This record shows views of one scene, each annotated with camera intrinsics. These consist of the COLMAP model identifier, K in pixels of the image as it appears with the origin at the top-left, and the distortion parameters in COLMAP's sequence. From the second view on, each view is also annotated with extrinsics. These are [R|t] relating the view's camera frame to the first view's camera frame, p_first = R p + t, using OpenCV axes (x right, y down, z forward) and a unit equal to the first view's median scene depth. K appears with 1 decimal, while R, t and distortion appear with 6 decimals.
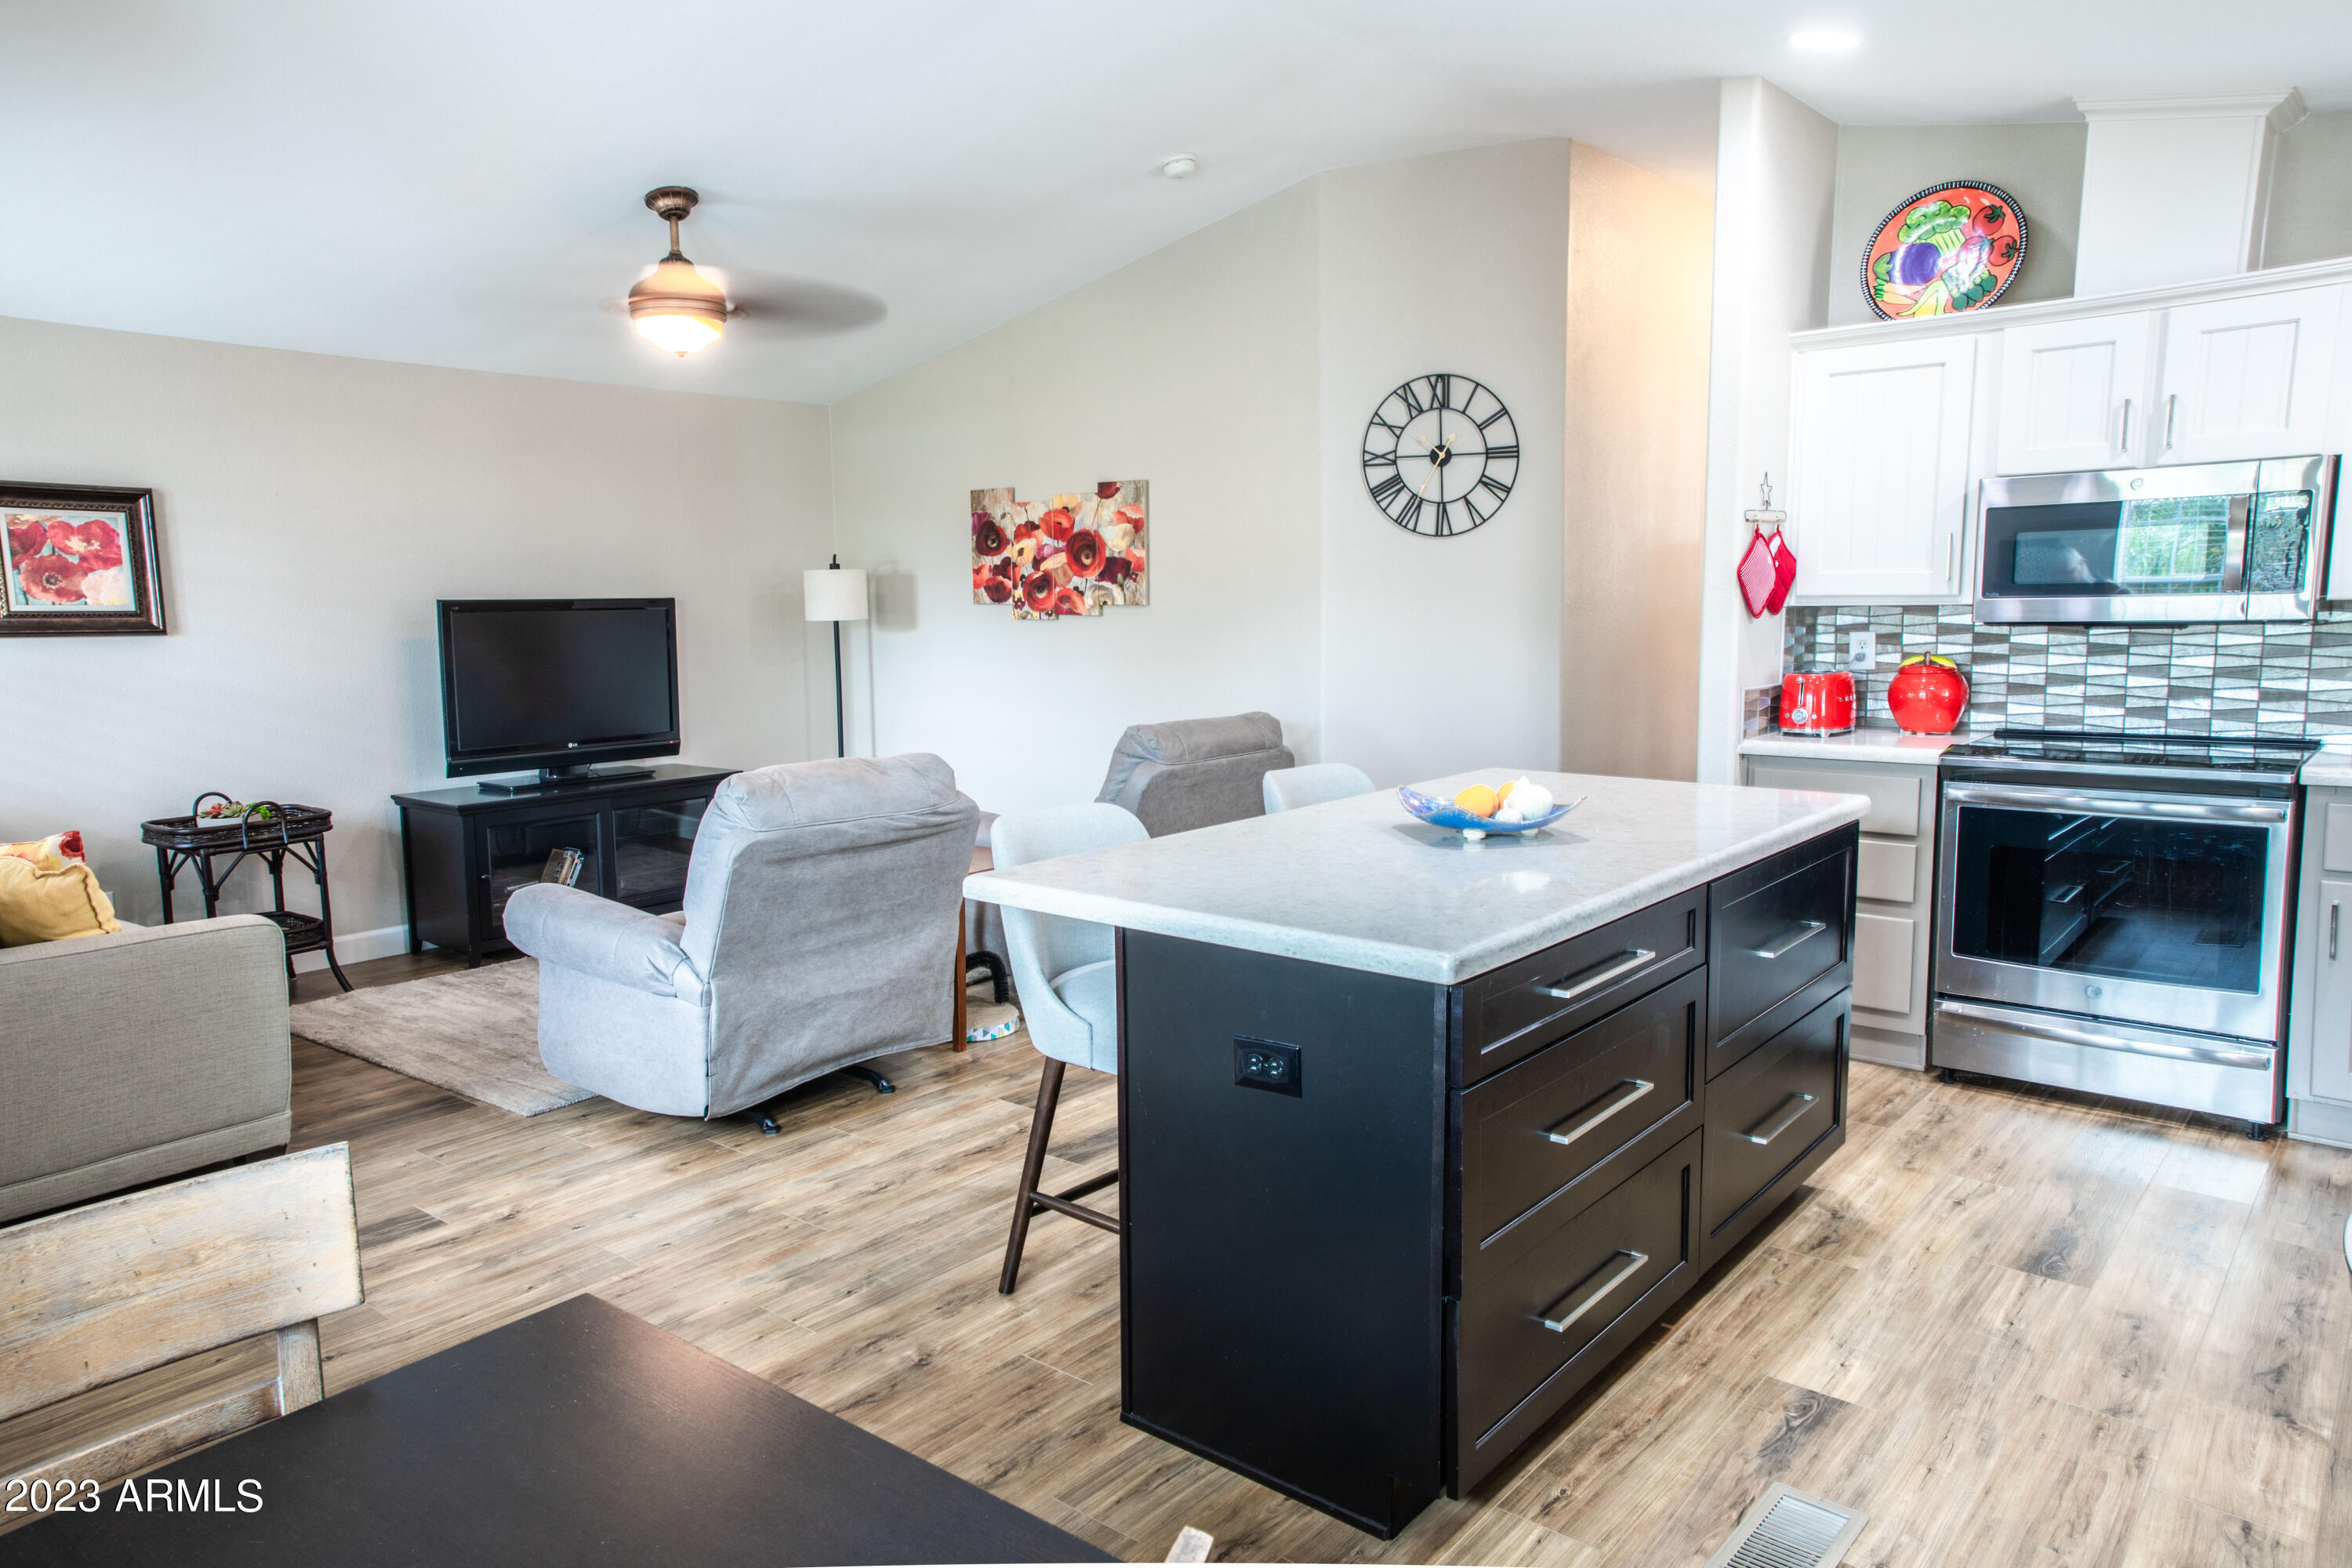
lens RADIAL K [[1572.9, 0, 1155.8], [0, 1572.9, 771.3], [0, 0, 1]] dist [0.014150, 0.072515]
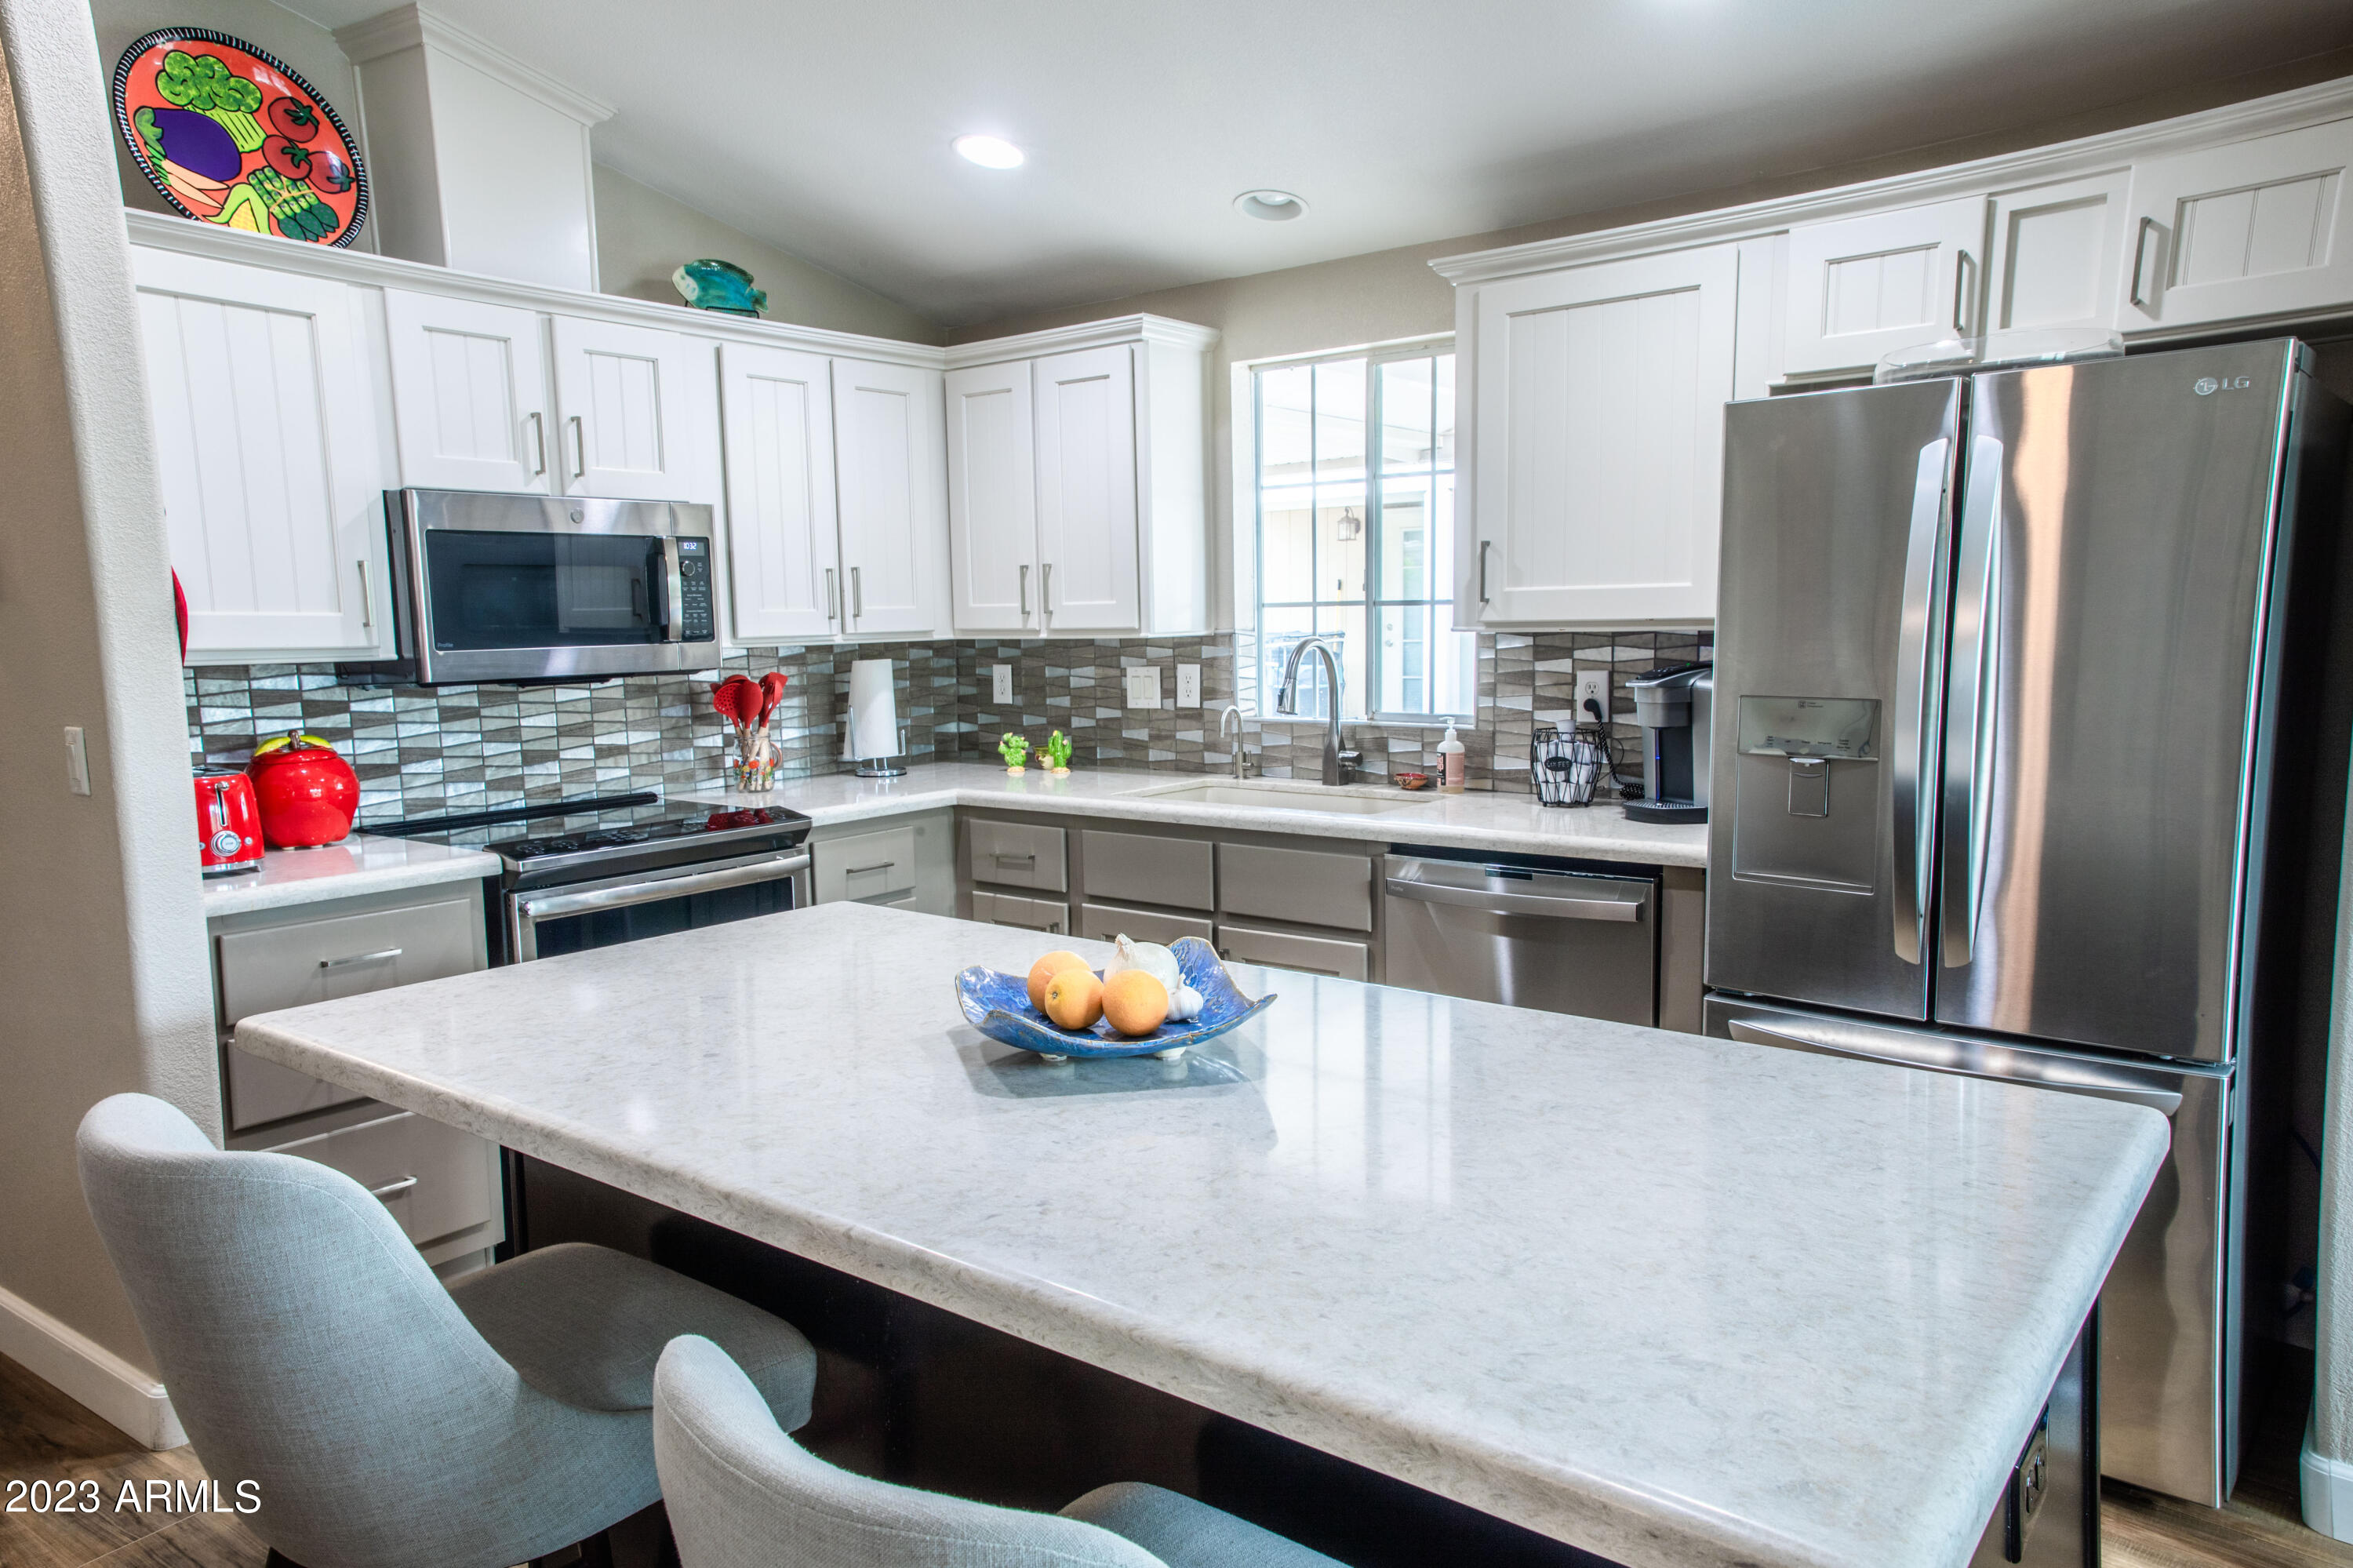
lens RADIAL K [[1573.6, 0, 1160.8], [0, 1573.6, 799.4], [0, 0, 1]] dist [0.014150, 0.072515]
pose [[-0.044365, -0.104257, 0.993560, -0.238772], [0.133847, 0.984953, 0.109330, -0.074701], [-0.990008, 0.137835, -0.029743, 0.681874]]
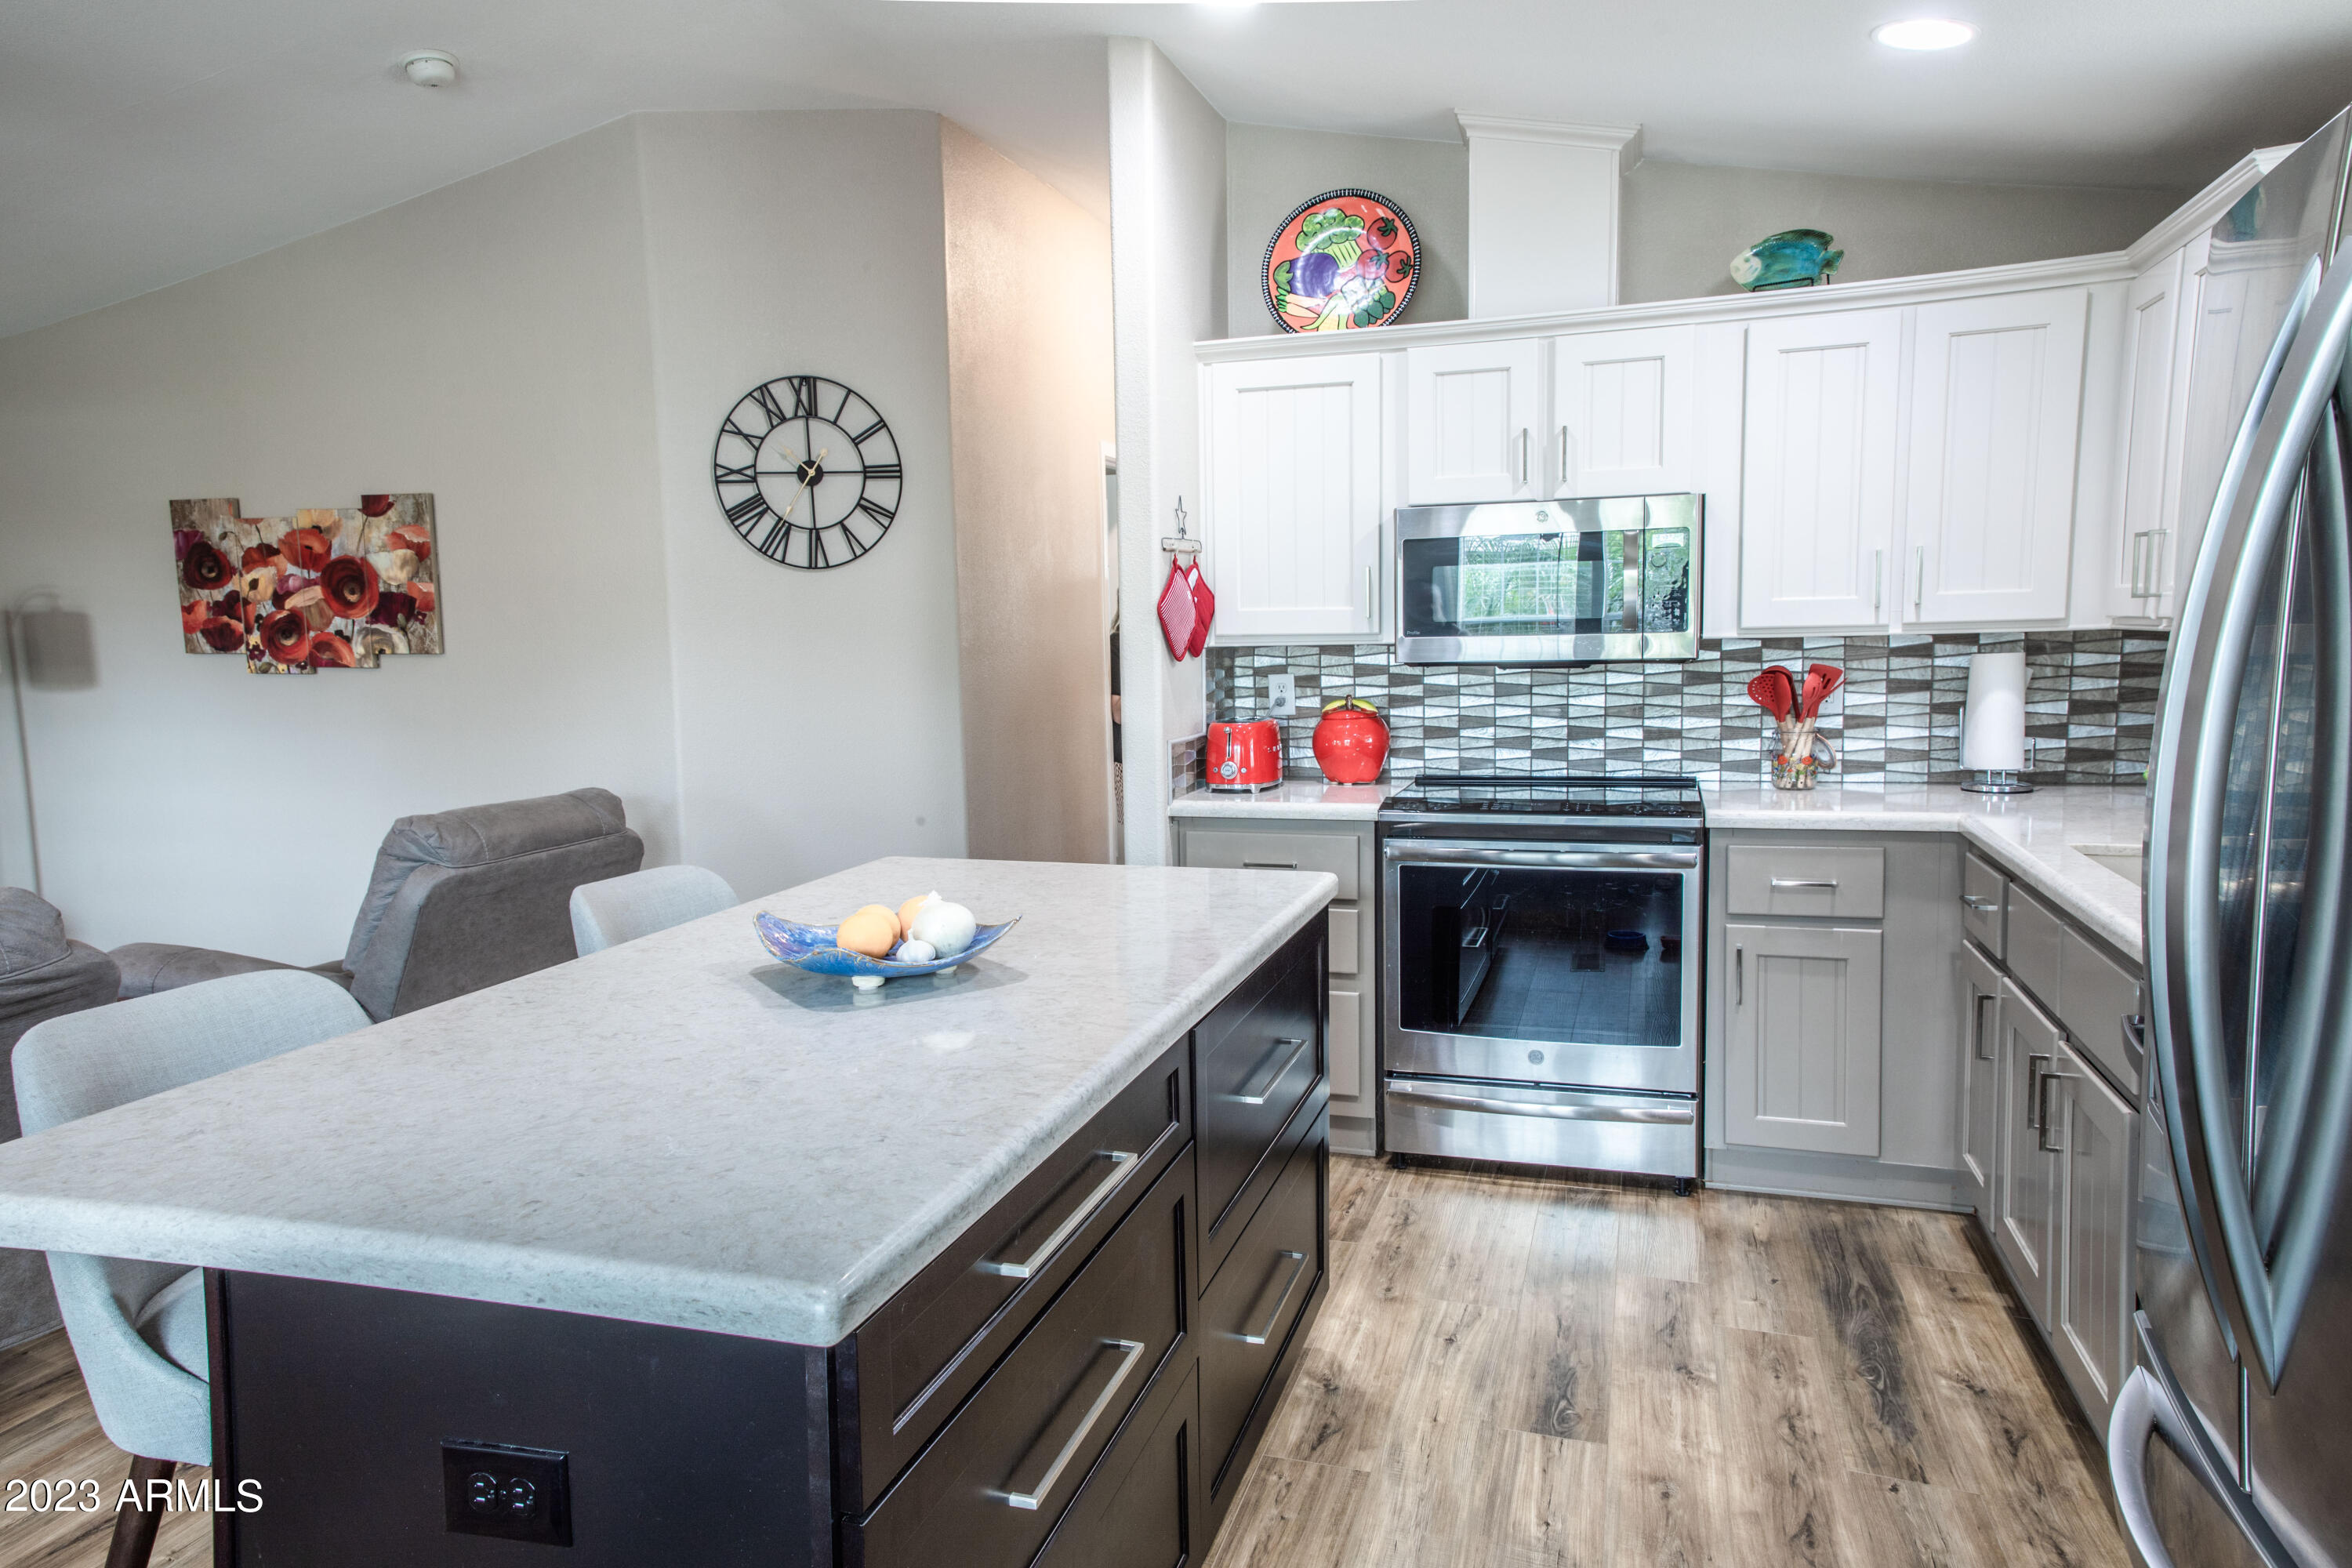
lens RADIAL K [[1572.9, 0, 1179.4], [0, 1572.9, 794.3], [0, 0, 1]] dist [0.014150, 0.072515]
pose [[0.923004, -0.047619, 0.381832, 0.045040], [0.052407, 0.998624, -0.002144, -0.022414], [-0.381204, 0.021989, 0.924229, 0.202375]]
